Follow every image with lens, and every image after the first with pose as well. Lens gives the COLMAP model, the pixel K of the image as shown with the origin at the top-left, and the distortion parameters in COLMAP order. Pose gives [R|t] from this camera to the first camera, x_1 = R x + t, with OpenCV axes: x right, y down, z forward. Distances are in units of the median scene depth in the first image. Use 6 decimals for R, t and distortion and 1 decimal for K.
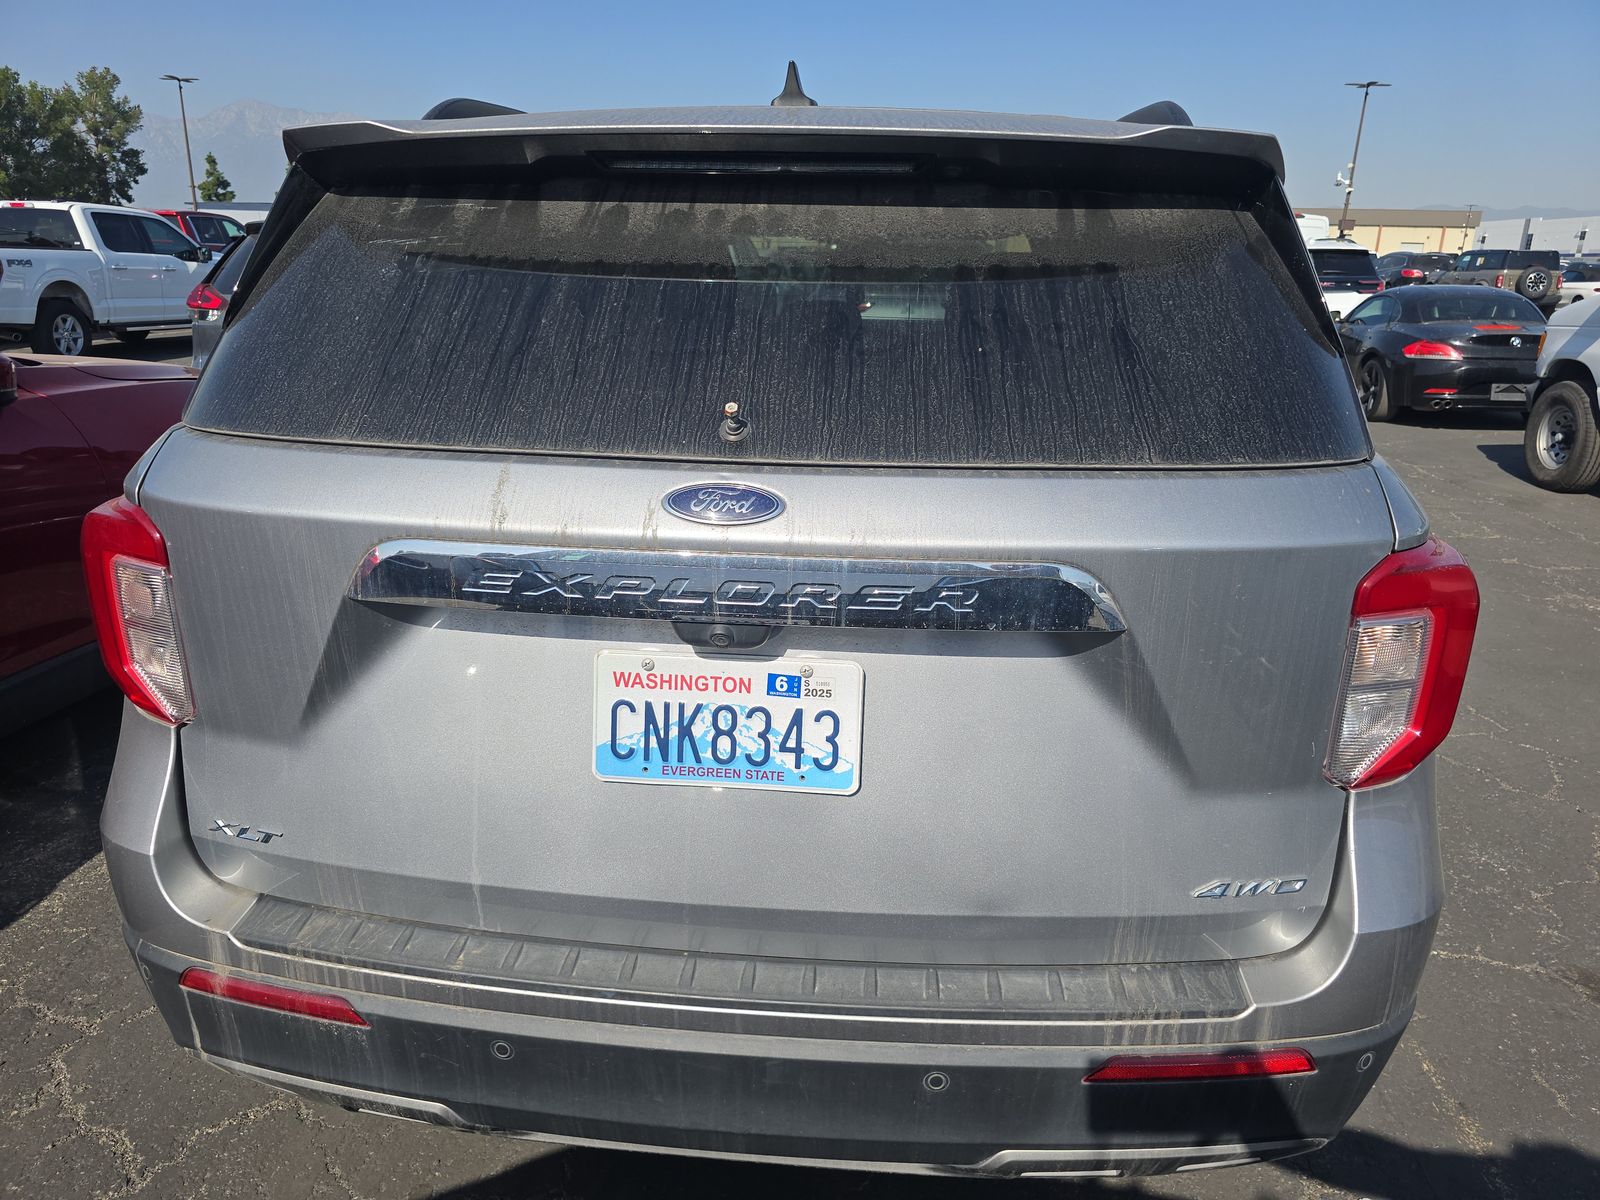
lens RADIAL K [[1113.9, 0, 789.2], [0, 1113.9, 599.6], [0, 0, 1]] dist [0.030232, -0.021766]
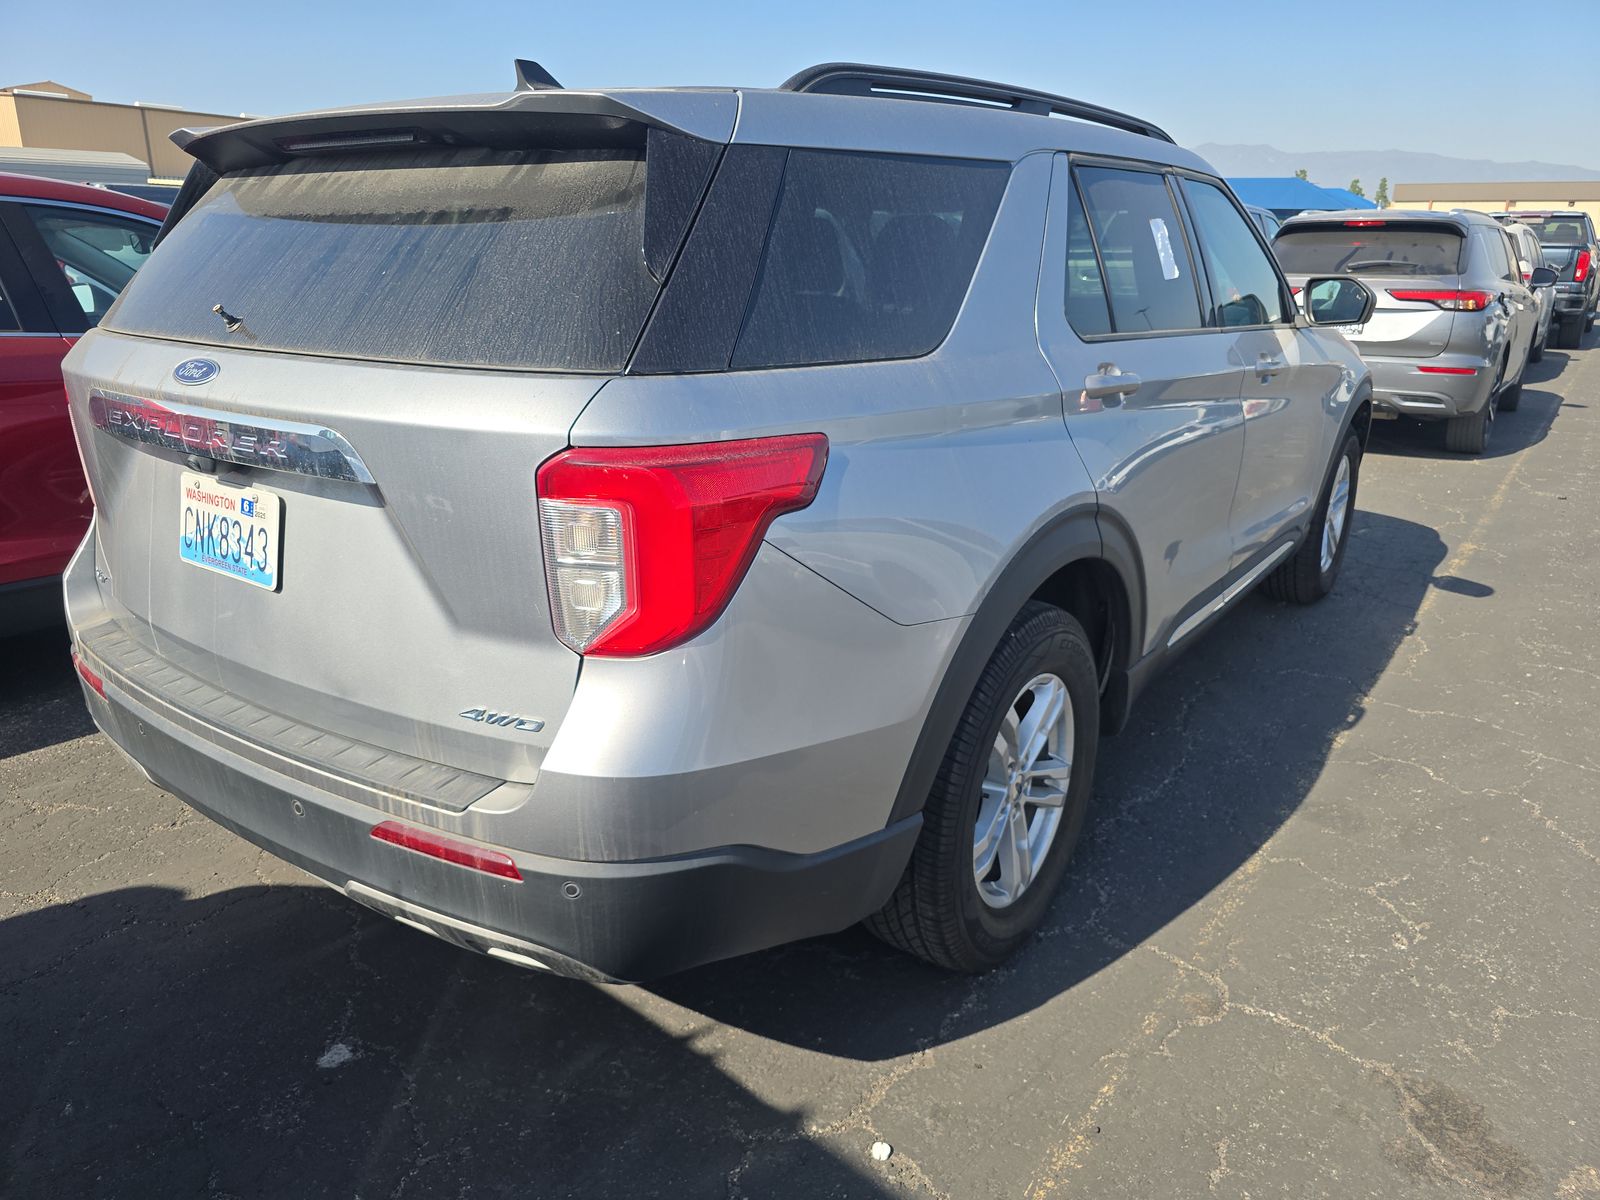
lens RADIAL K [[1113.9, 0, 800.3], [0, 1113.9, 607.8], [0, 0, 1]] dist [0.030232, -0.021766]
pose [[0.861284, 0.149999, -0.485480, 1.313722], [-0.145110, 0.988255, 0.047904, 0.032677], [0.486963, 0.029189, 0.872934, 0.096419]]
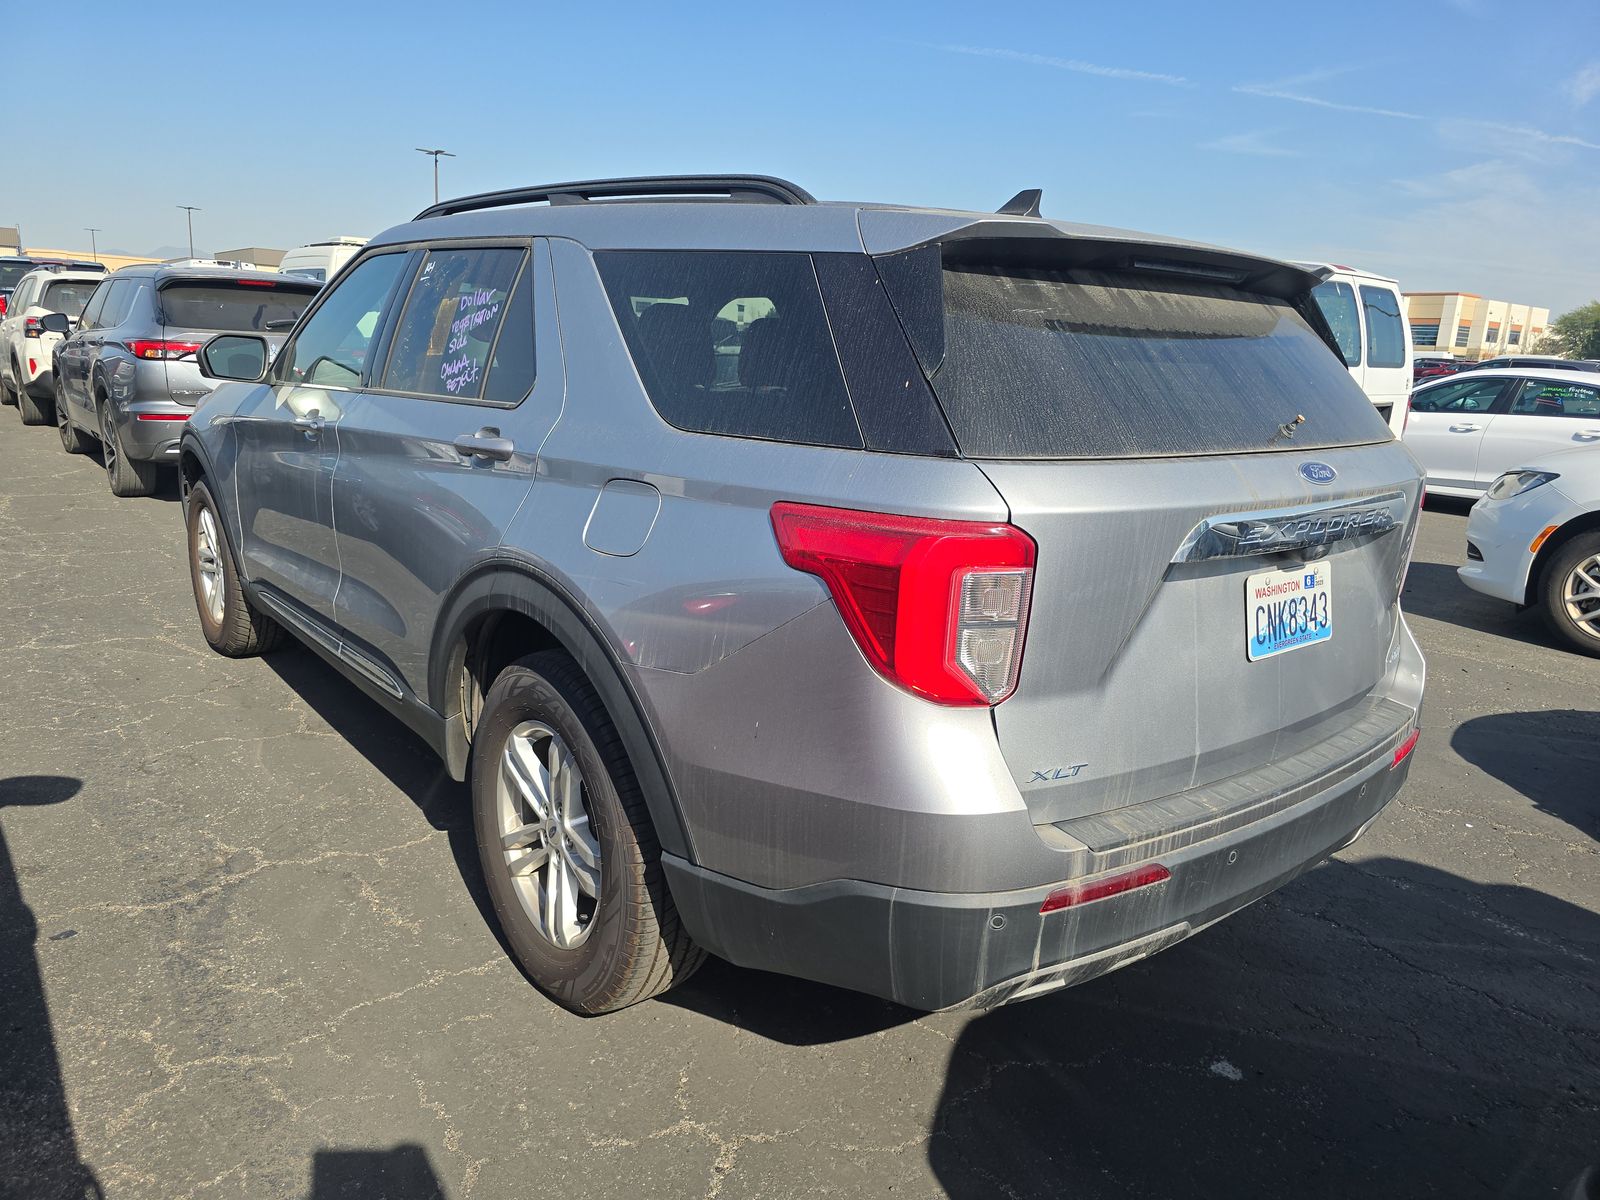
lens RADIAL K [[1113.9, 0, 791.7], [0, 1113.9, 601.2], [0, 0, 1]] dist [0.030232, -0.021766]
pose [[0.706129, -0.150158, 0.691979, -1.727573], [0.174793, 0.983977, 0.035154, -0.089554], [-0.686170, 0.096130, 0.721061, 0.316826]]
